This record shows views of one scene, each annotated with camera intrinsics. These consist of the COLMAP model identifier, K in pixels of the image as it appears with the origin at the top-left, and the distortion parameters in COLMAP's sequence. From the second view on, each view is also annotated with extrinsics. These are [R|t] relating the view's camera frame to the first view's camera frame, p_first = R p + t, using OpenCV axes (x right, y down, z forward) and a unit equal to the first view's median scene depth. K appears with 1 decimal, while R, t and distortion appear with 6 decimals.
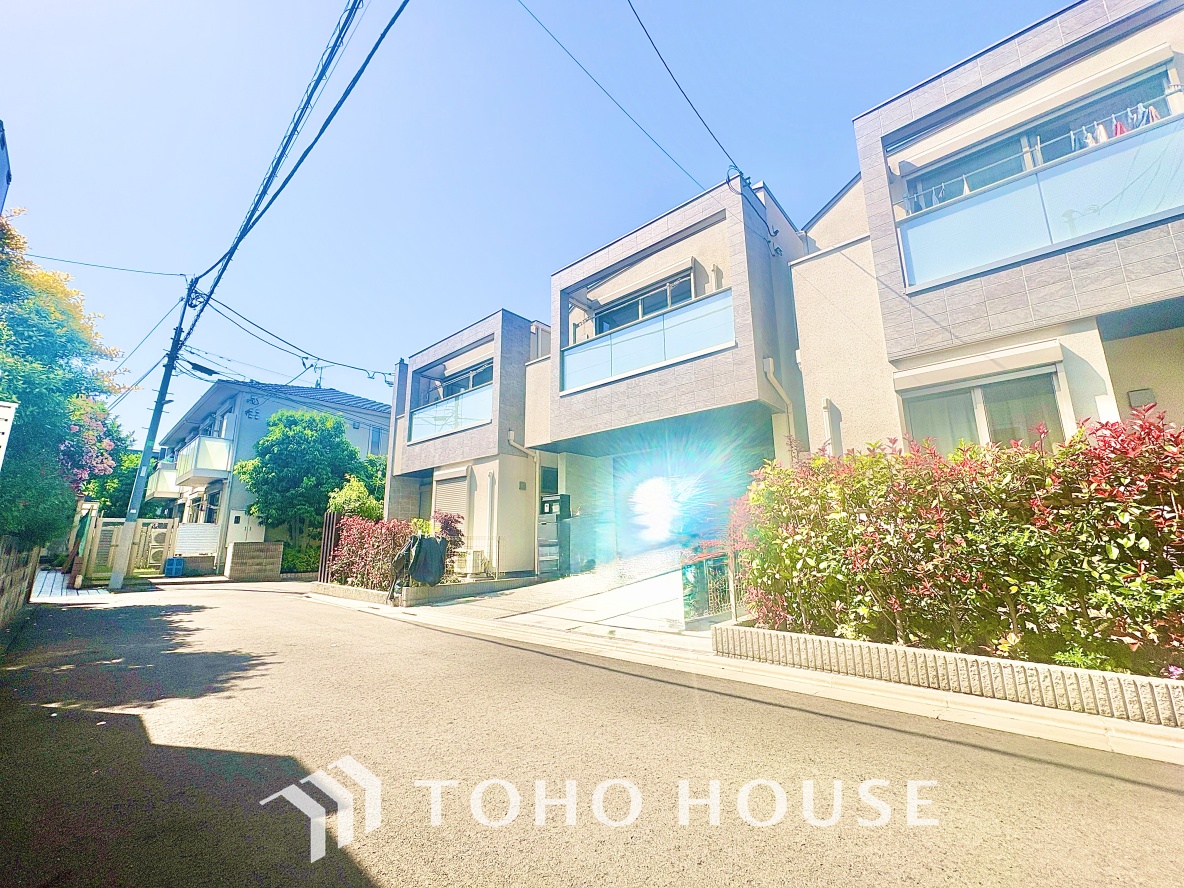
lens RADIAL K [[473.0, 0, 593.1], [0, 473.0, 445.4], [0, 0, 1]] dist [0.001250, -0.000408]
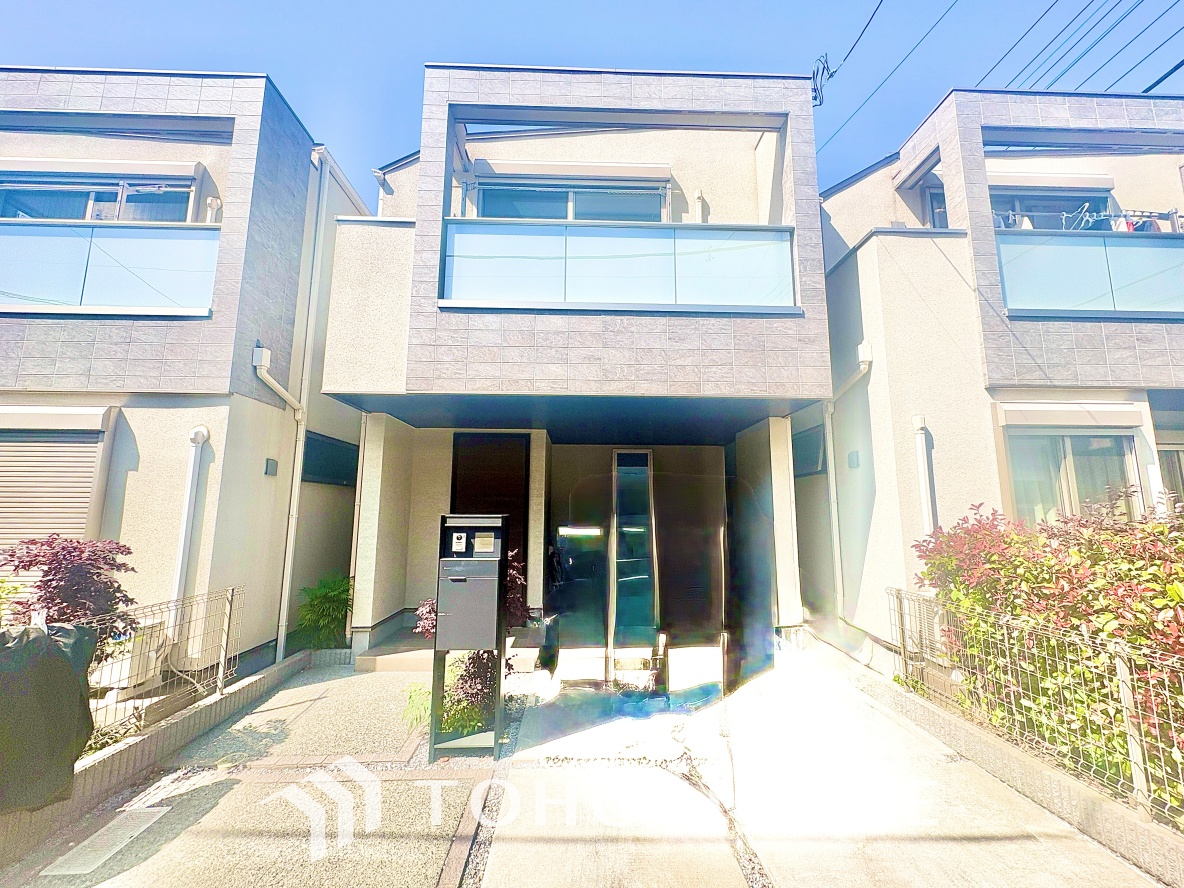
lens RADIAL K [[473.0, 0, 593.0], [0, 473.0, 444.3], [0, 0, 1]] dist [0.001250, -0.000408]
pose [[0.731213, 0.111153, 0.673032, -0.270878], [-0.147690, 0.989030, -0.002883, 0.018066], [-0.665969, -0.097292, 0.739608, 0.497083]]
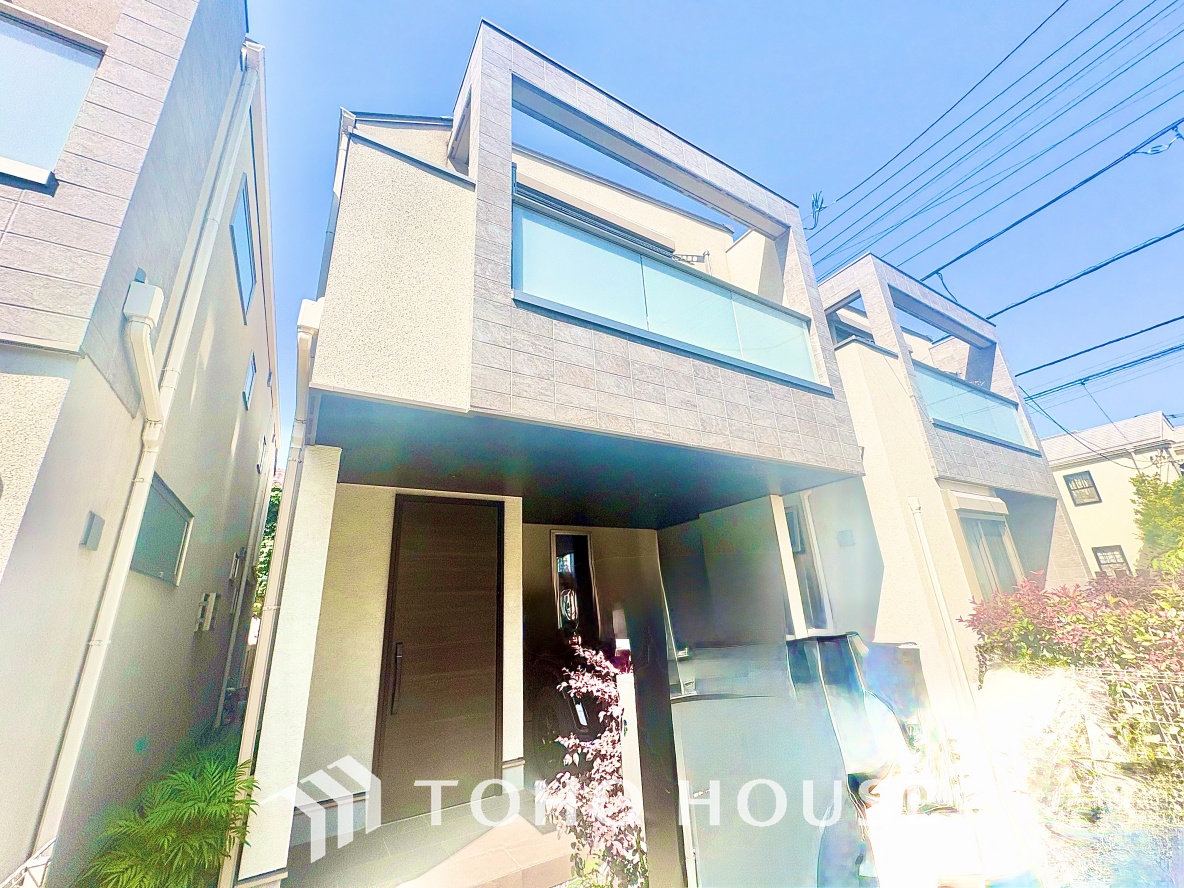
lens RADIAL K [[473.0, 0, 592.0], [0, 473.0, 445.1], [0, 0, 1]] dist [0.001250, -0.000408]
pose [[0.305833, 0.307520, 0.901053, -0.331960], [-0.139355, 0.950666, -0.277153, 0.086972], [-0.941831, -0.040803, 0.333600, 0.815649]]
